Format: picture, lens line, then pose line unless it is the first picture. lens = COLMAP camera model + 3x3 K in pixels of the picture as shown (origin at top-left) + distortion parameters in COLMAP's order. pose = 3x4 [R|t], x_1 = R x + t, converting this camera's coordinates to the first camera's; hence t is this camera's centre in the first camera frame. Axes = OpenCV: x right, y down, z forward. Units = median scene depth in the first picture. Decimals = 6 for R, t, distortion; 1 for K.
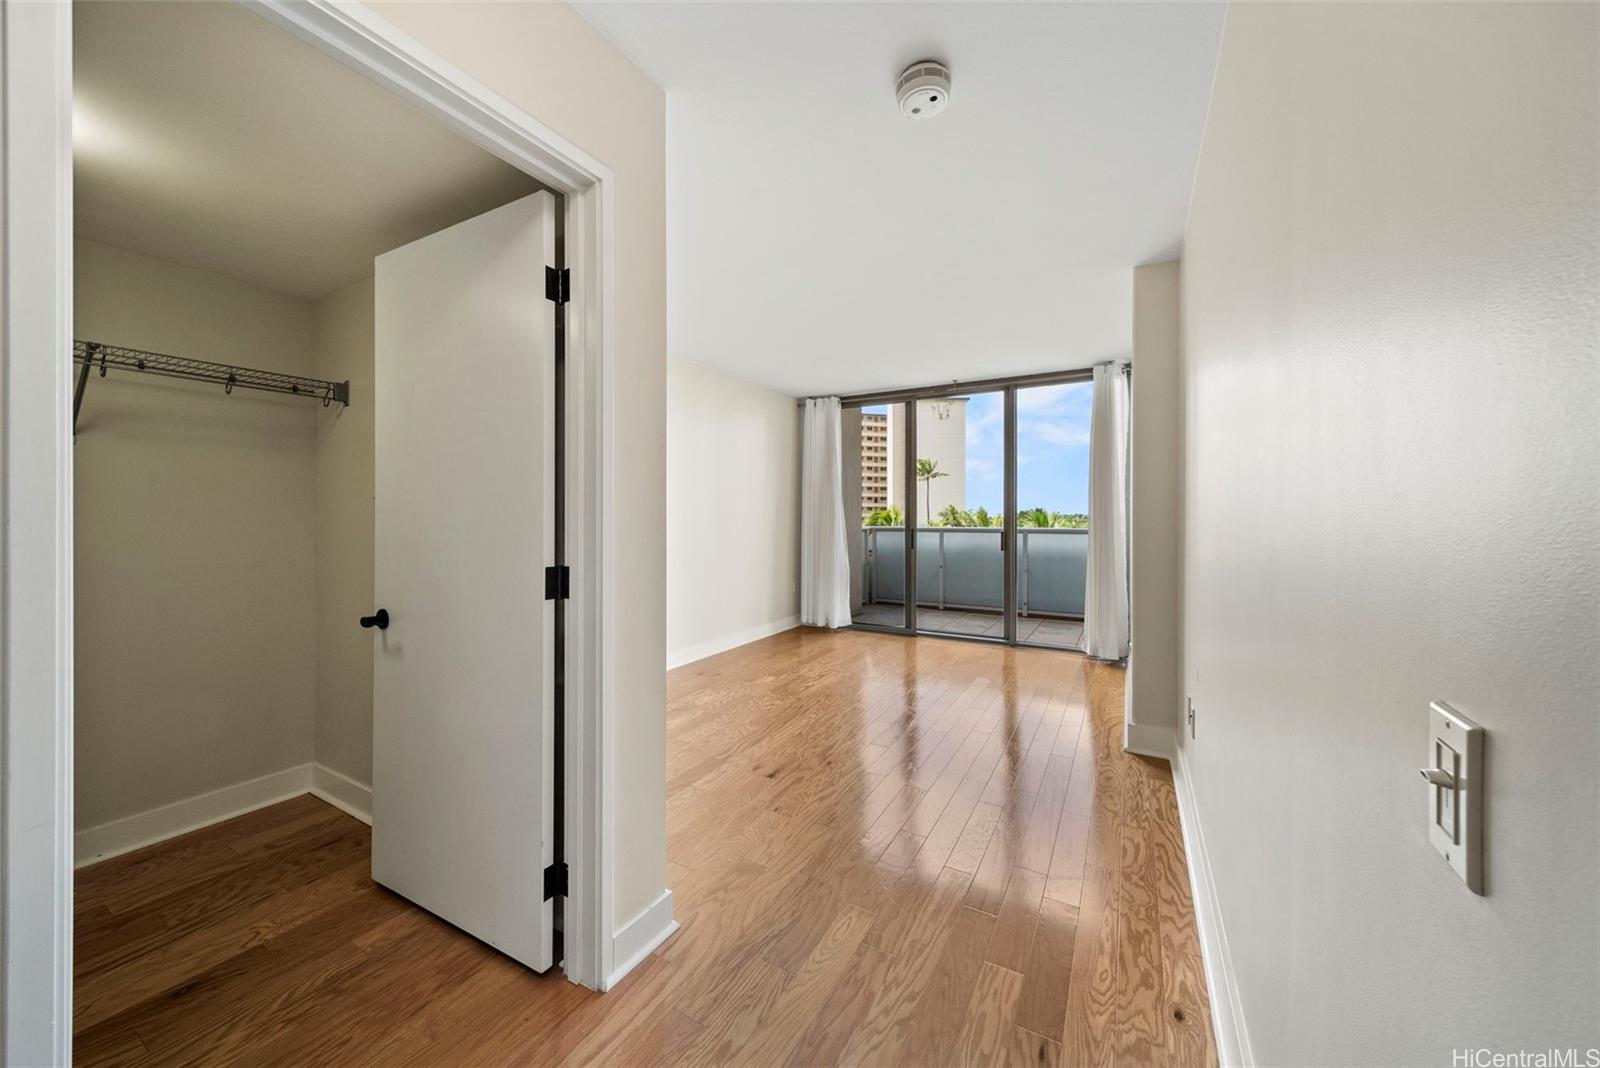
lens RADIAL K [[574.2, 0, 808.1], [0, 574.2, 520.6], [0, 0, 1]] dist [0.006714, -0.000067]
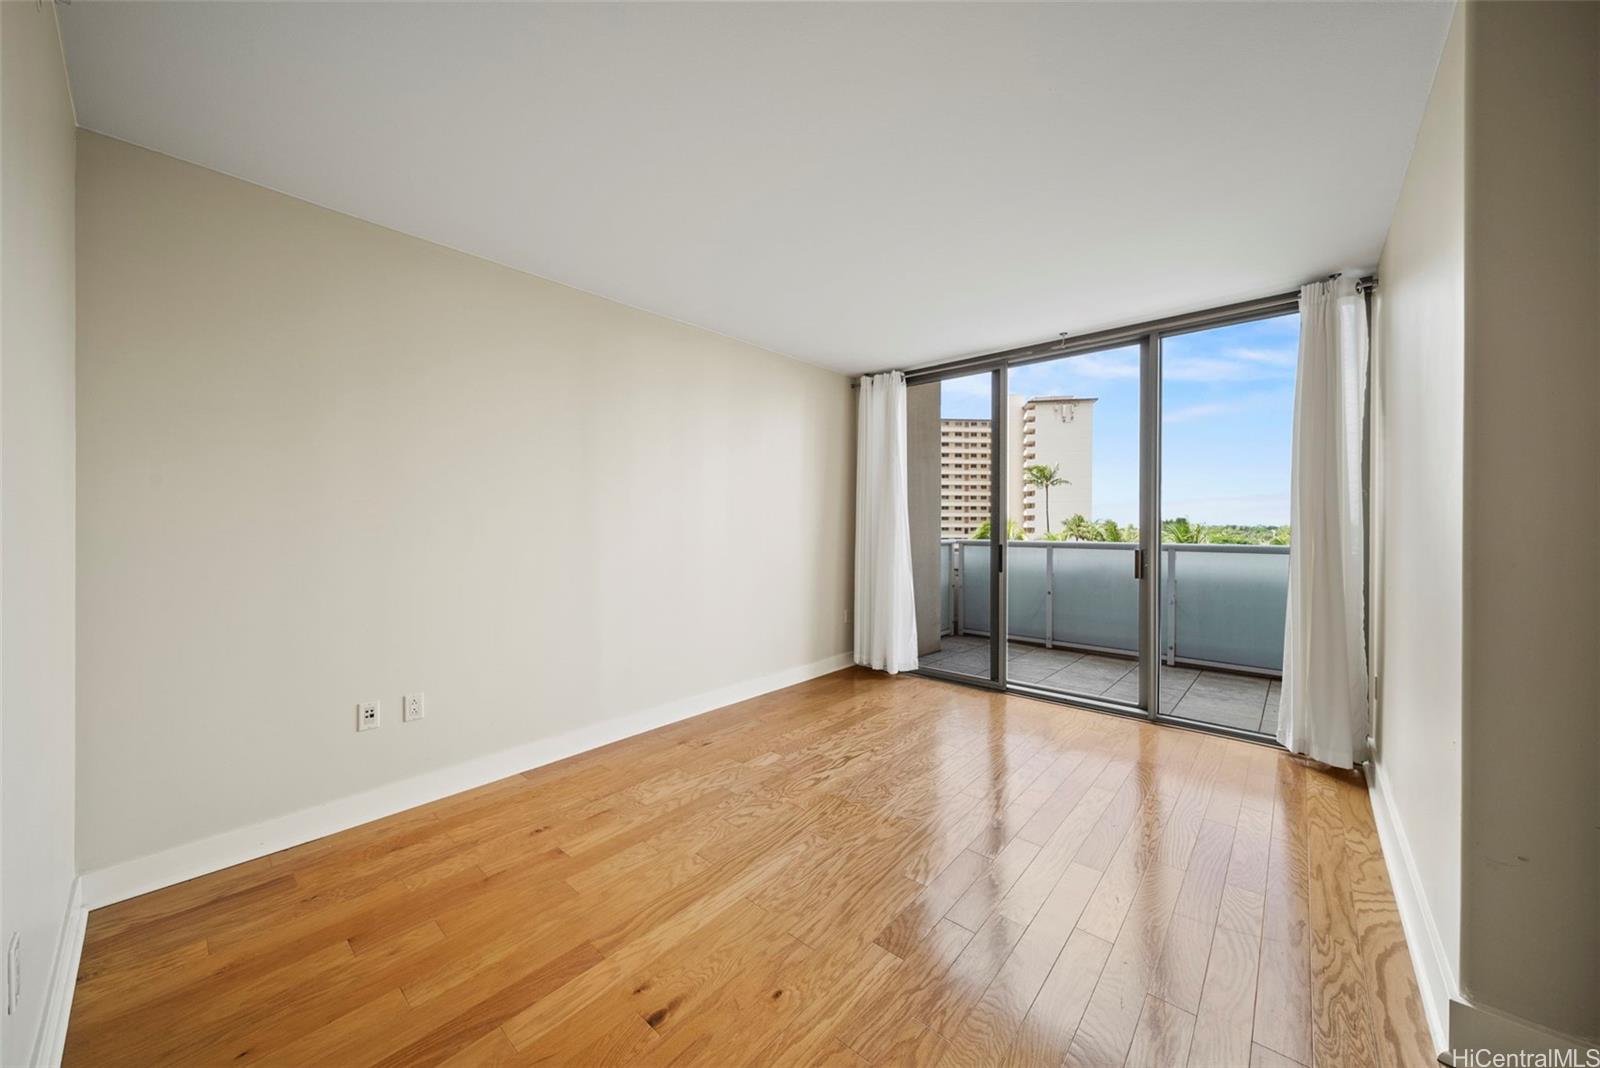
lens RADIAL K [[574.2, 0, 797.5], [0, 574.2, 531.0], [0, 0, 1]] dist [0.006714, -0.000067]
pose [[0.978698, 0.003346, -0.205276, 0.078690], [-0.003378, 0.999994, 0.000195, -0.001862], [0.205275, 0.000503, 0.978704, 0.233982]]
